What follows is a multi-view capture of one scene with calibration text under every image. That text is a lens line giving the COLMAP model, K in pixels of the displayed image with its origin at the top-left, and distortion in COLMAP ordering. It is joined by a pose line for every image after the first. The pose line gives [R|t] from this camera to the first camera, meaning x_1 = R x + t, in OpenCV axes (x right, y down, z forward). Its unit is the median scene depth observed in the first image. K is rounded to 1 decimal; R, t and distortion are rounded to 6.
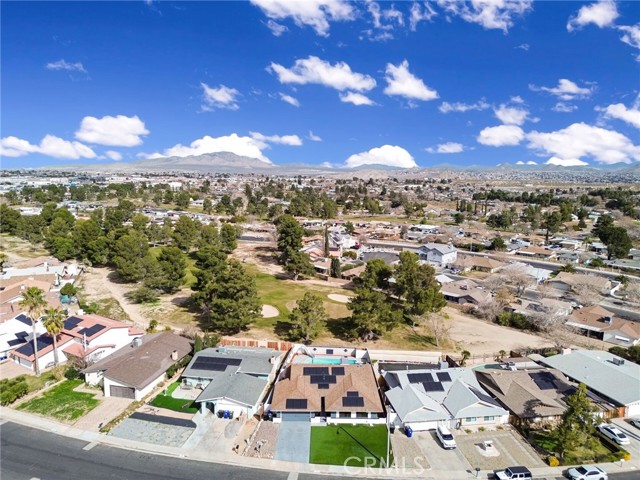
lens RADIAL K [[447.5, 0, 320.0], [0, 447.5, 240.0], [0, 0, 1]] dist [0.073921, -0.068718]
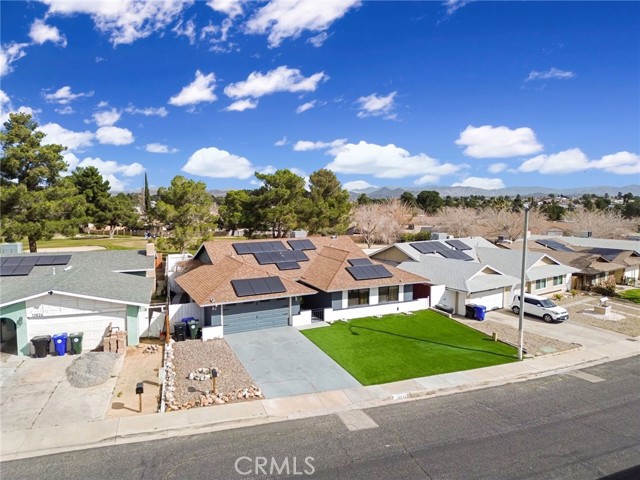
lens RADIAL K [[447.5, 0, 320.0], [0, 447.5, 240.0], [0, 0, 1]] dist [0.073921, -0.068718]
pose [[0.894222, -0.054444, 0.444300, -0.169139], [0.076740, 0.996527, -0.032337, 0.313849], [-0.440996, 0.063012, 0.895294, 0.559013]]
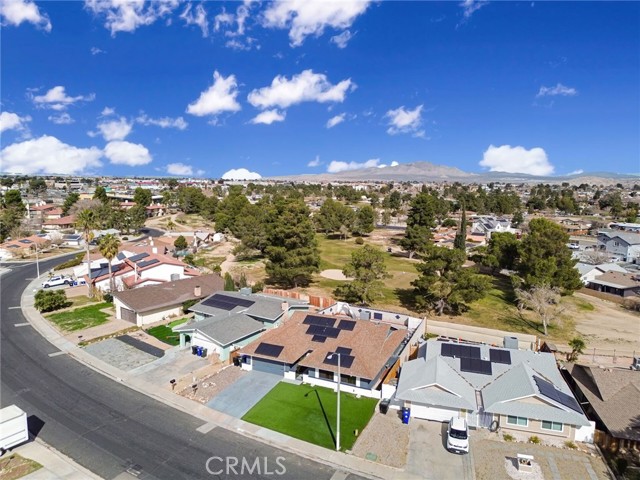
lens RADIAL K [[447.5, 0, 320.0], [0, 447.5, 240.0], [0, 0, 1]] dist [0.073921, -0.068718]
pose [[0.911059, 0.054473, -0.408662, 0.307071], [-0.063555, 0.997941, -0.008666, 0.164291], [0.407349, 0.033868, 0.912645, 0.305510]]
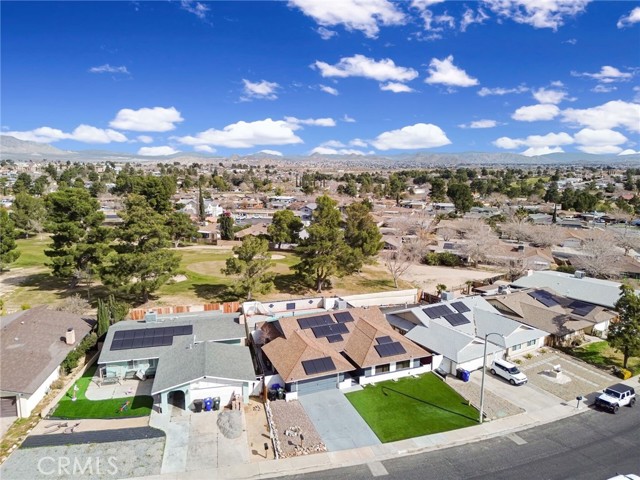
lens RADIAL K [[447.5, 0, 320.0], [0, 447.5, 240.0], [0, 0, 1]] dist [0.073921, -0.068718]
pose [[0.923433, -0.070303, 0.377264, -0.266591], [0.061273, 0.997475, 0.035901, 0.143377], [-0.378836, -0.010036, 0.925410, 0.359807]]
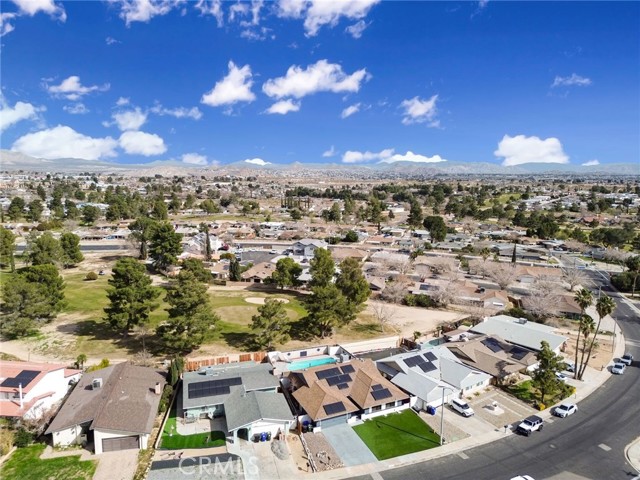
lens RADIAL K [[447.5, 0, 320.0], [0, 447.5, 240.0], [0, 0, 1]] dist [0.073921, -0.068718]
pose [[0.905705, -0.067052, 0.418572, -0.436740], [0.064791, 0.997706, 0.019630, -0.024720], [-0.418928, 0.009341, 0.907971, 0.102890]]
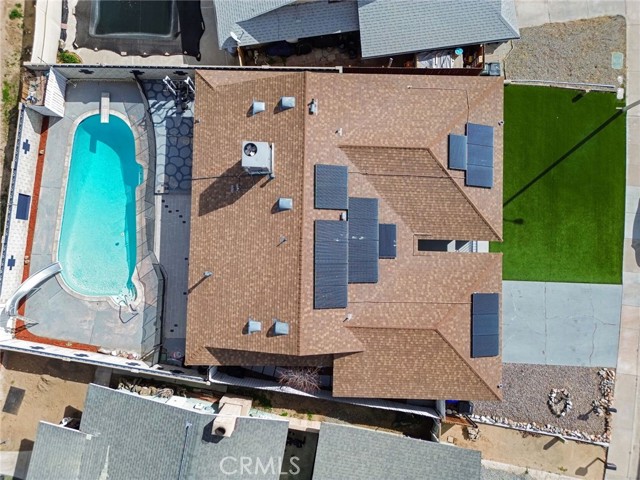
lens RADIAL K [[447.5, 0, 320.0], [0, 447.5, 240.0], [0, 0, 1]] dist [0.073921, -0.068718]
pose [[0.027433, -0.998954, 0.036590, -0.004055], [0.152328, 0.040354, 0.987506, 0.010749], [-0.987949, -0.021516, 0.153275, 0.993656]]
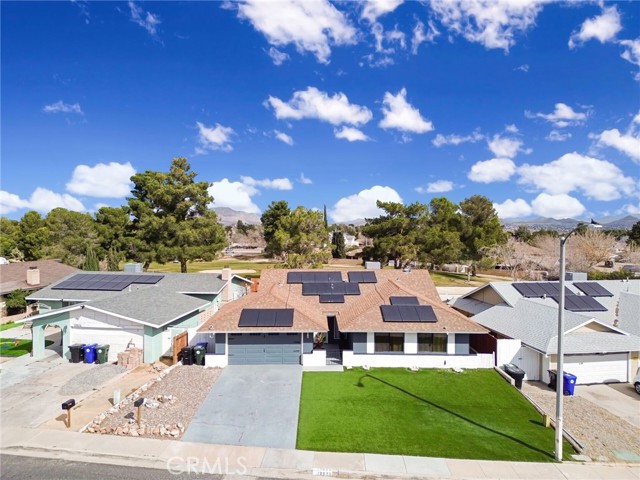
lens RADIAL K [[447.5, 0, 320.0], [0, 447.5, 240.0], [0, 0, 1]] dist [0.073921, -0.068718]
pose [[0.999915, -0.008527, 0.009826, -0.007570], [0.009643, 0.992750, -0.119814, 0.318191], [-0.008733, 0.119898, 0.992748, 0.557797]]
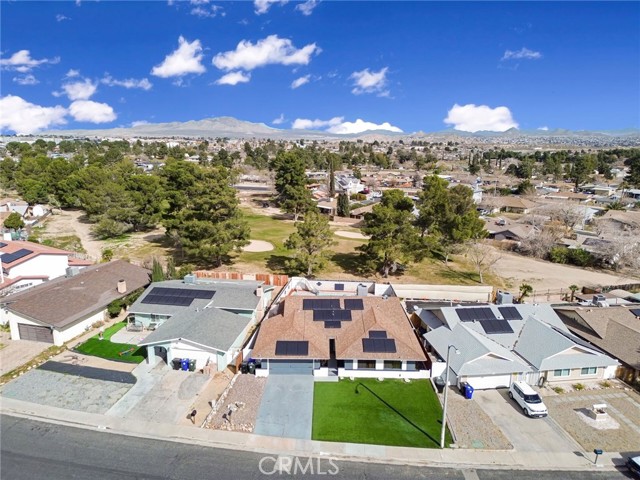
lens RADIAL K [[447.5, 0, 320.0], [0, 447.5, 240.0], [0, 0, 1]] dist [0.073921, -0.068718]
pose [[0.999978, -0.000279, -0.006647, -0.006659], [0.000753, 0.997438, 0.071536, 0.150310], [0.006610, -0.071540, 0.997416, 0.341524]]
